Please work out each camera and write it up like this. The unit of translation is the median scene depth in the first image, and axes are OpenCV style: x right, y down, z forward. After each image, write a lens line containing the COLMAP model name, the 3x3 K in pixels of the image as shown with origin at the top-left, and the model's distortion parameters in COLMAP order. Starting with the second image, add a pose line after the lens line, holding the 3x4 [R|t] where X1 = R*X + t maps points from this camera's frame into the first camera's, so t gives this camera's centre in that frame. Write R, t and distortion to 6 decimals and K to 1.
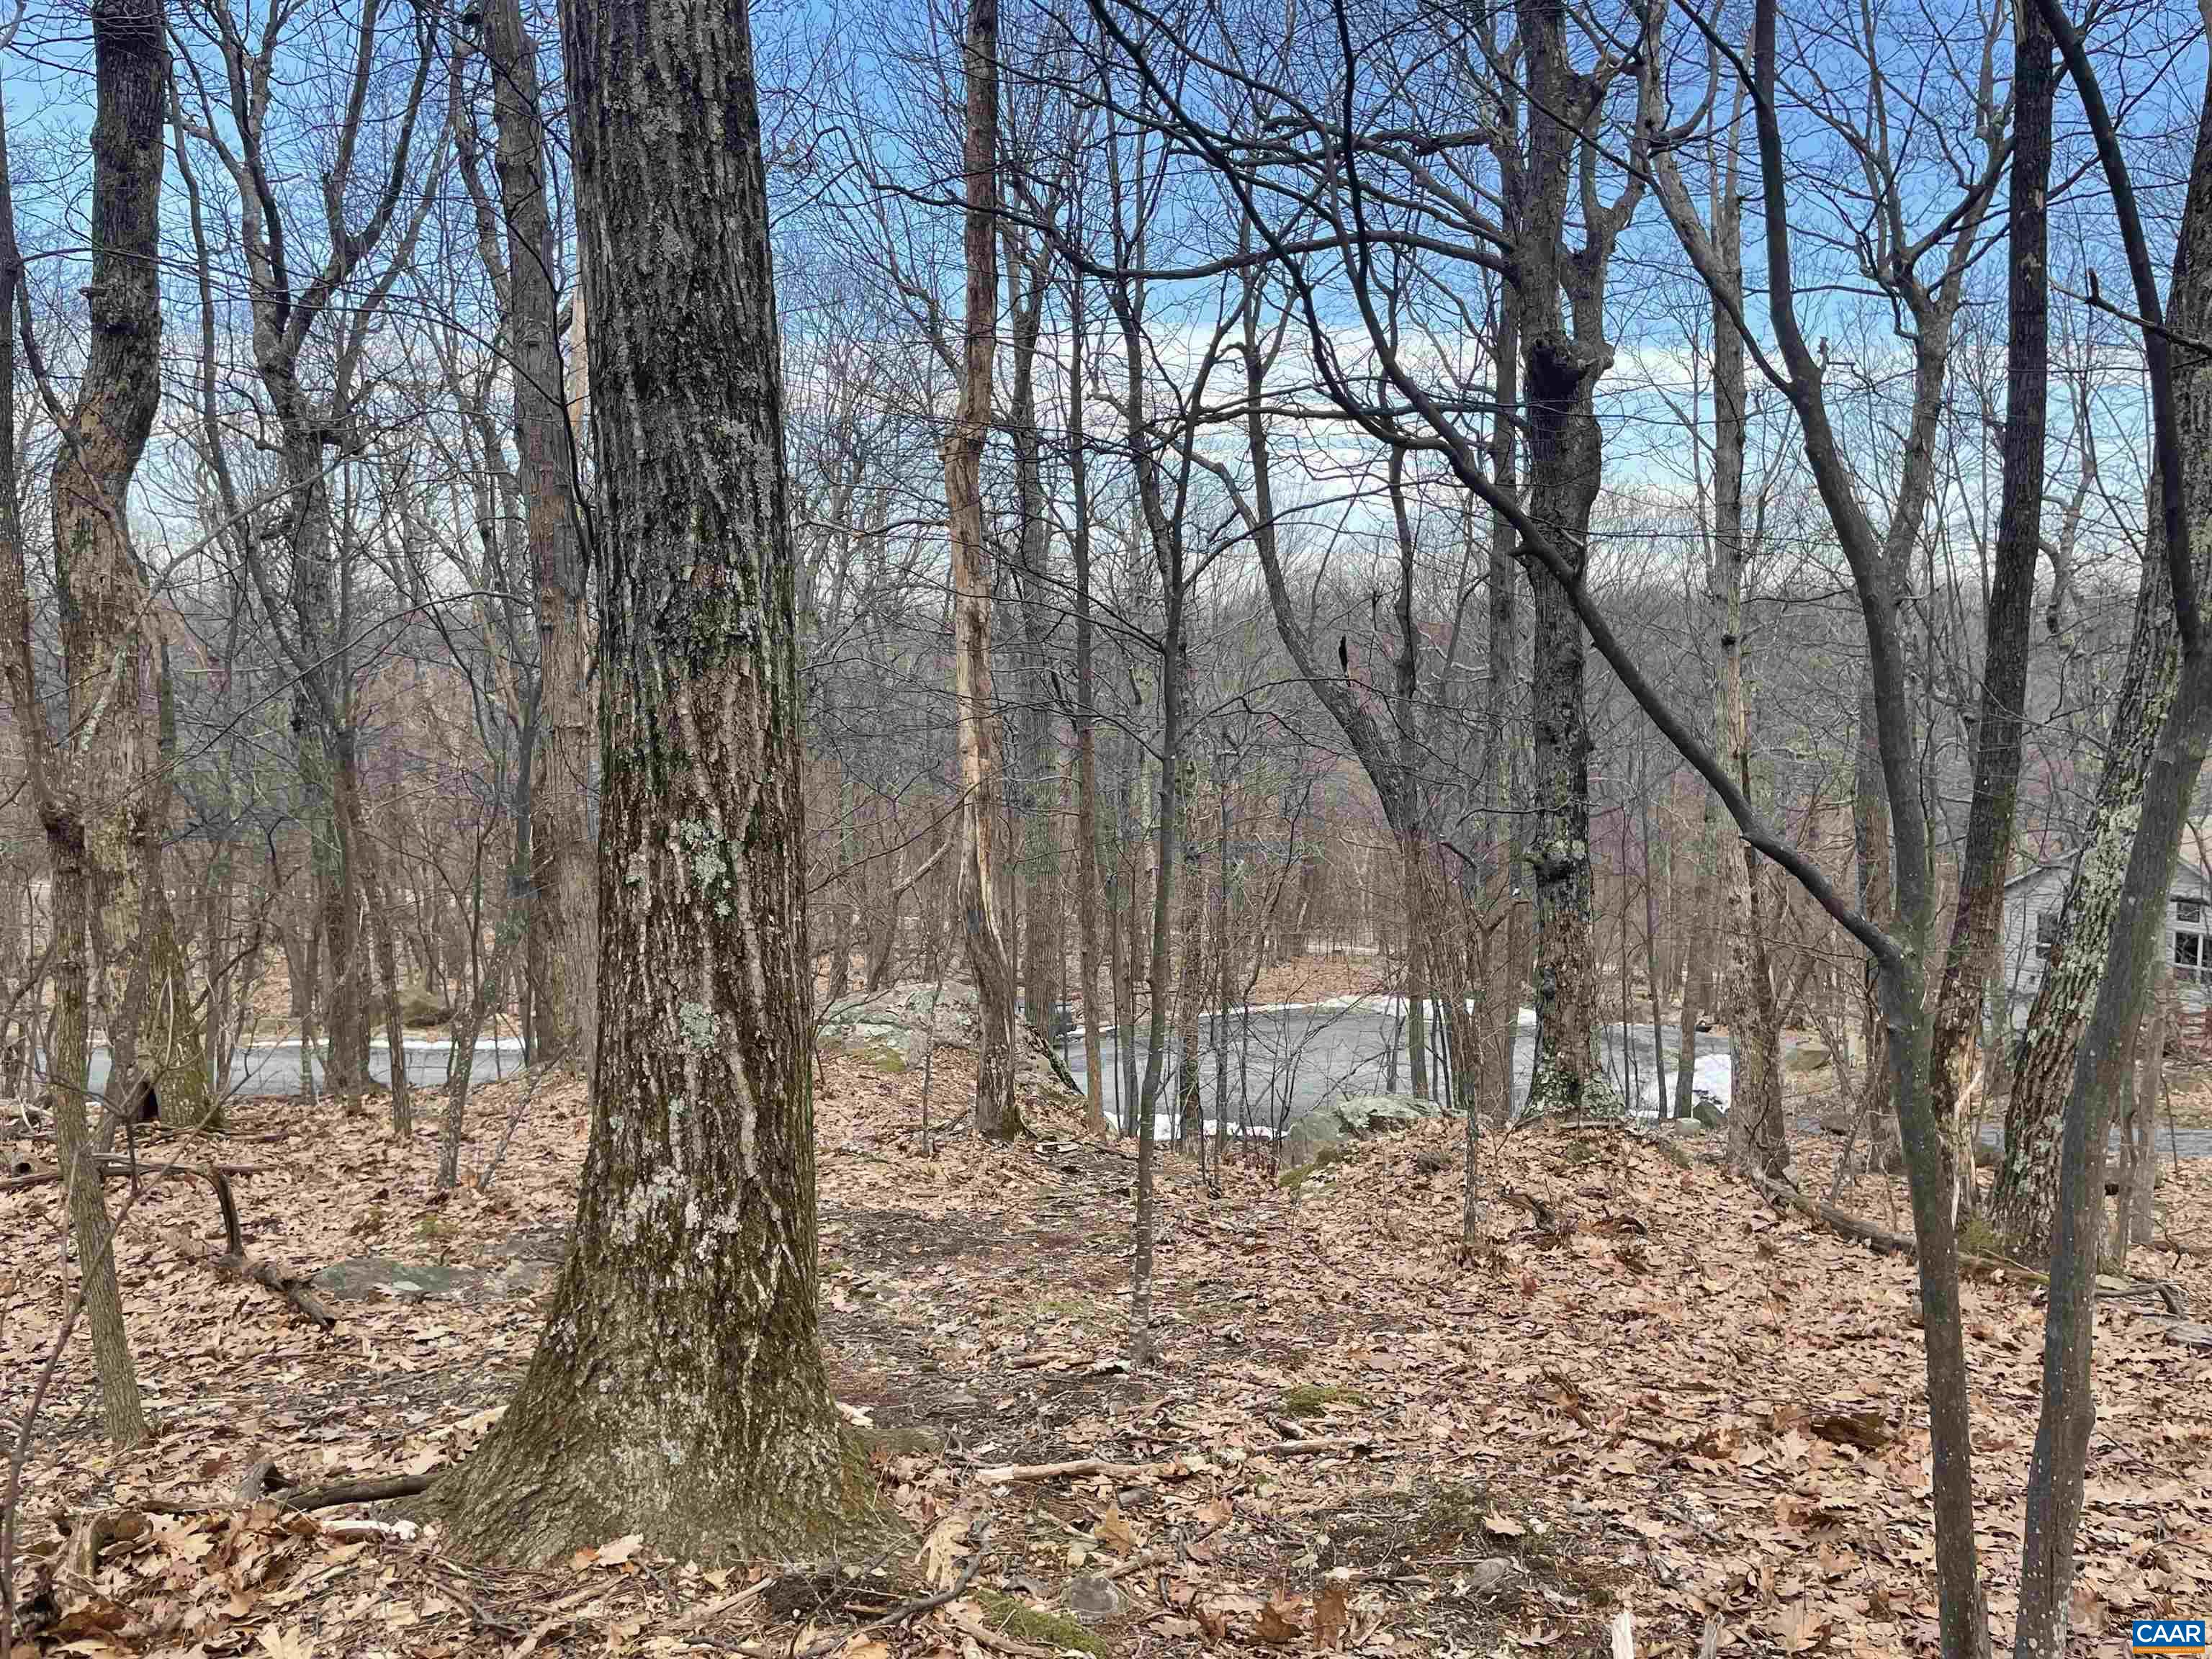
lens RADIAL K [[1693.5, 0, 1106.0], [0, 1693.5, 829.5], [0, 0, 1]] dist [0.060970, -0.100752]
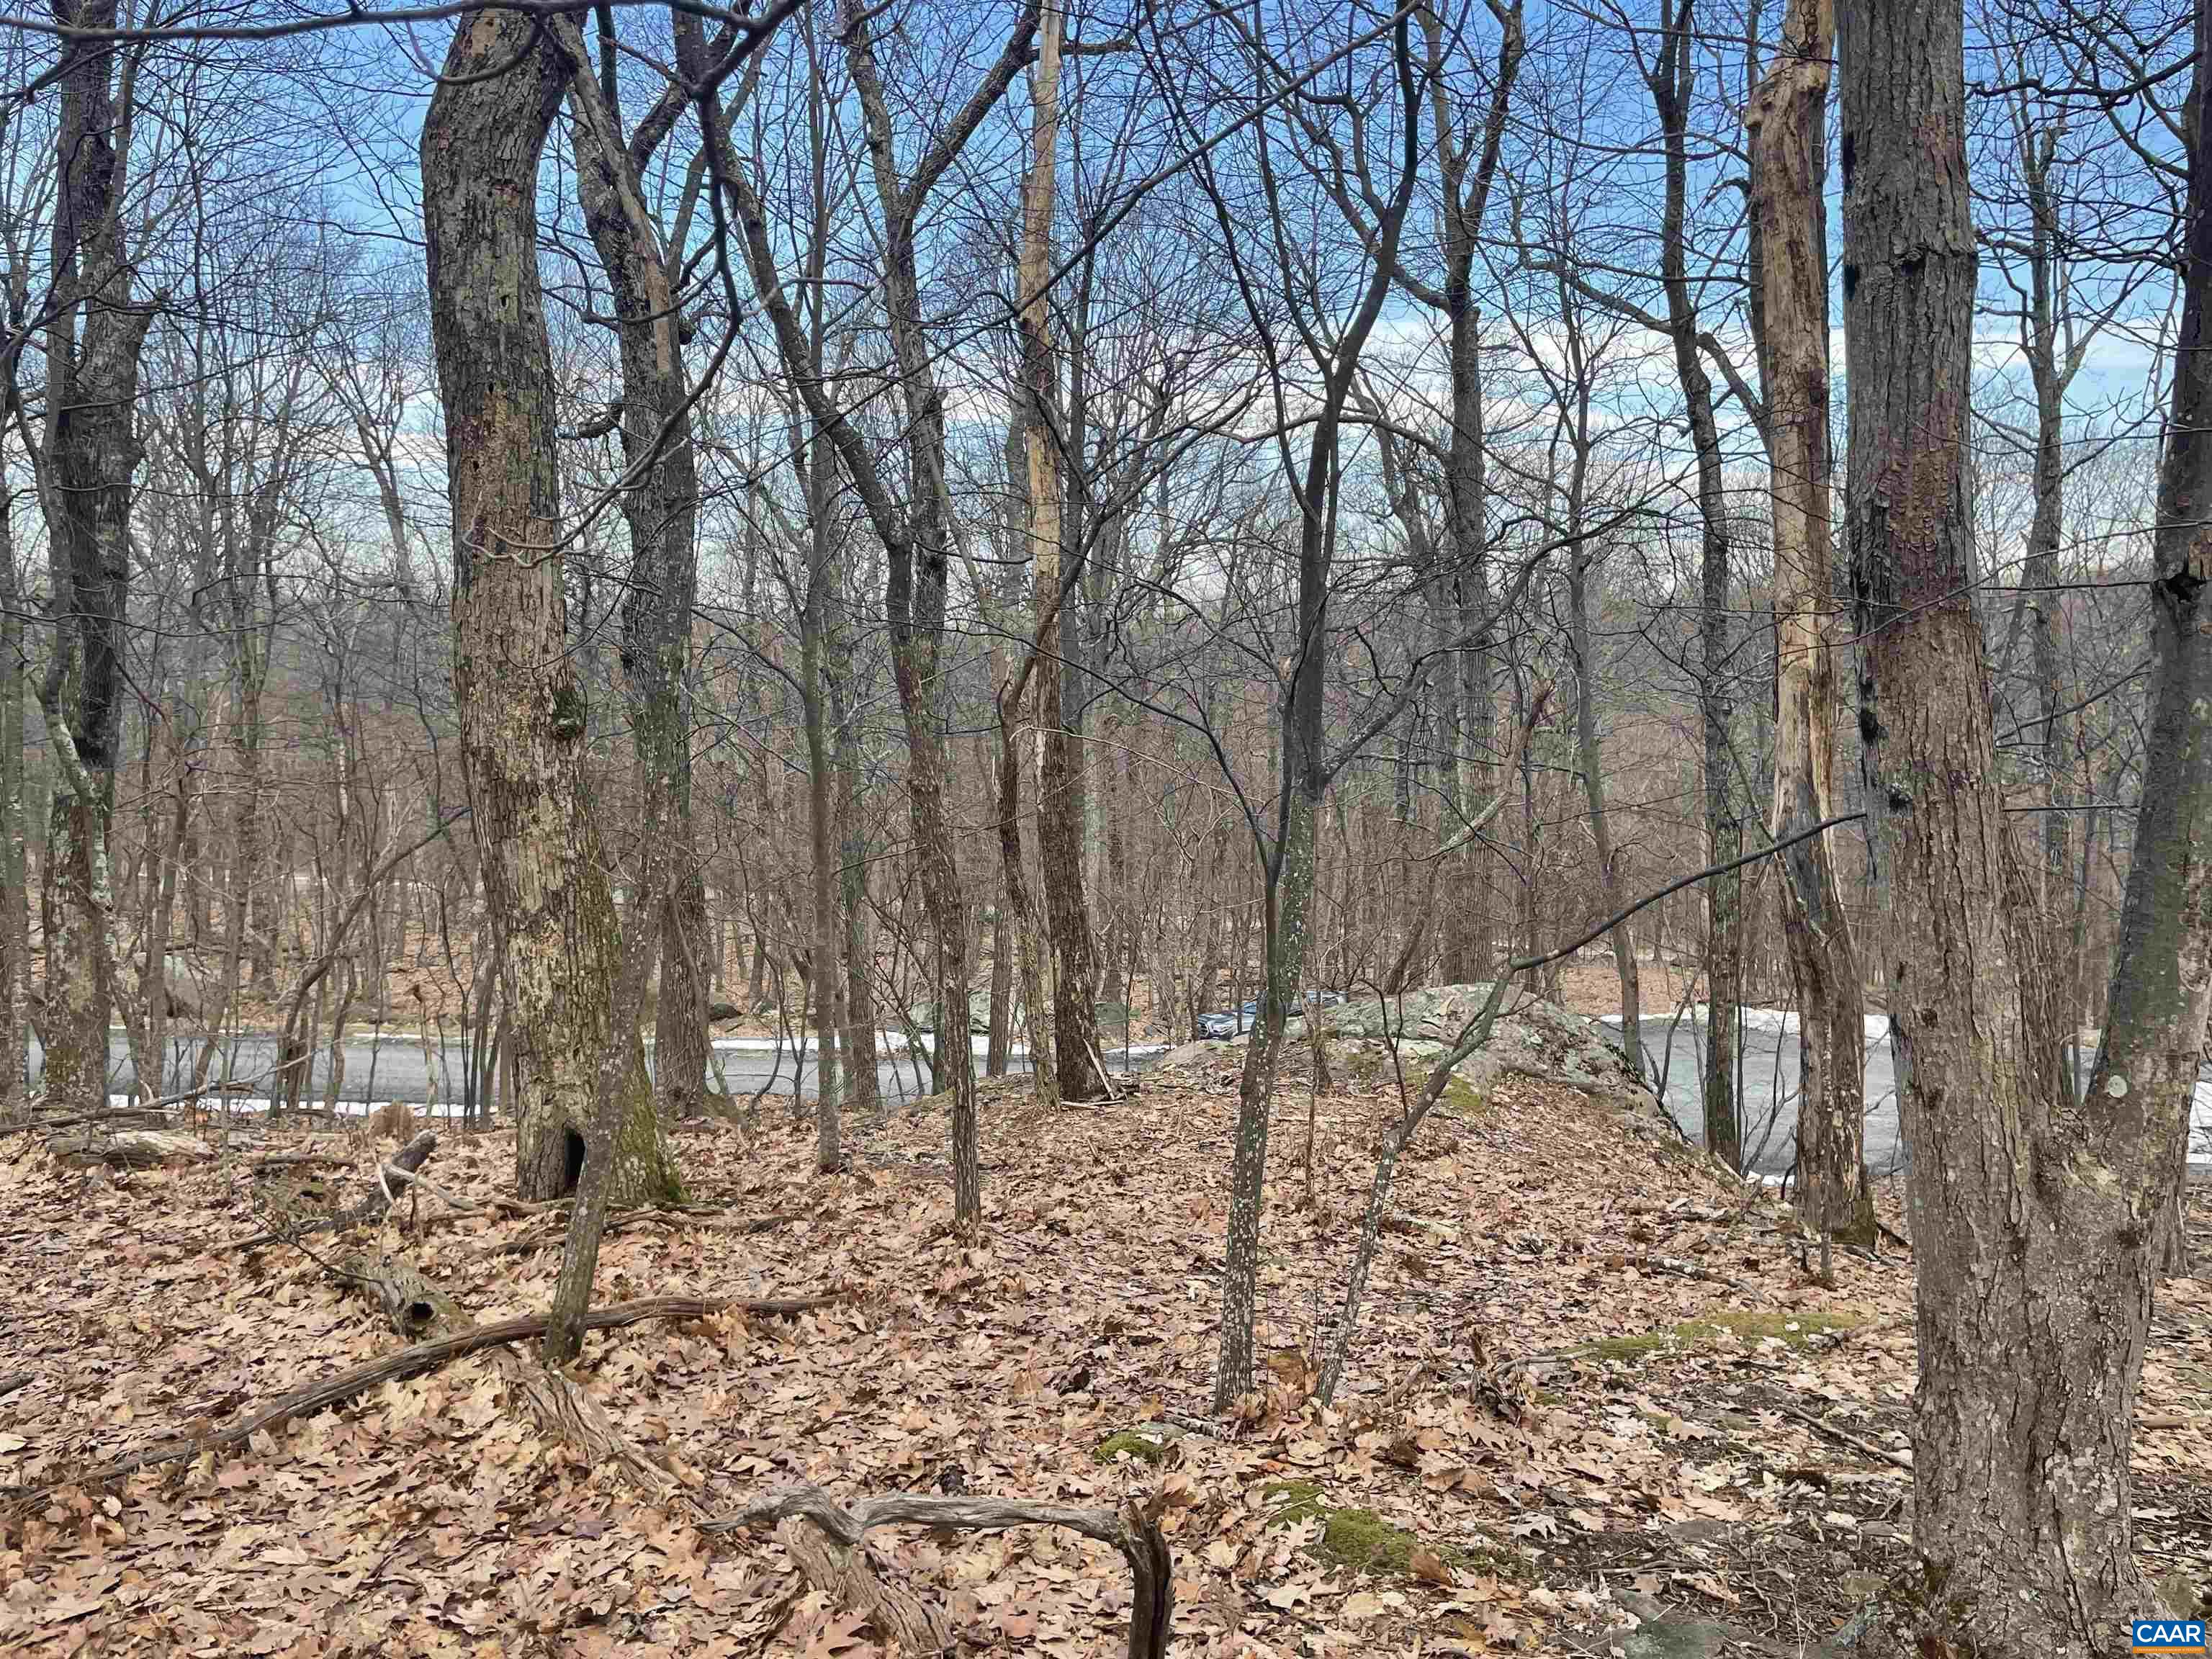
lens RADIAL K [[1693.5, 0, 1106.0], [0, 1693.5, 829.5], [0, 0, 1]] dist [0.060970, -0.100752]
pose [[0.993887, 0.001128, -0.110397, -0.307043], [-0.001355, 0.999997, -0.001974, 0.042308], [0.110394, 0.002112, 0.993886, 0.419504]]
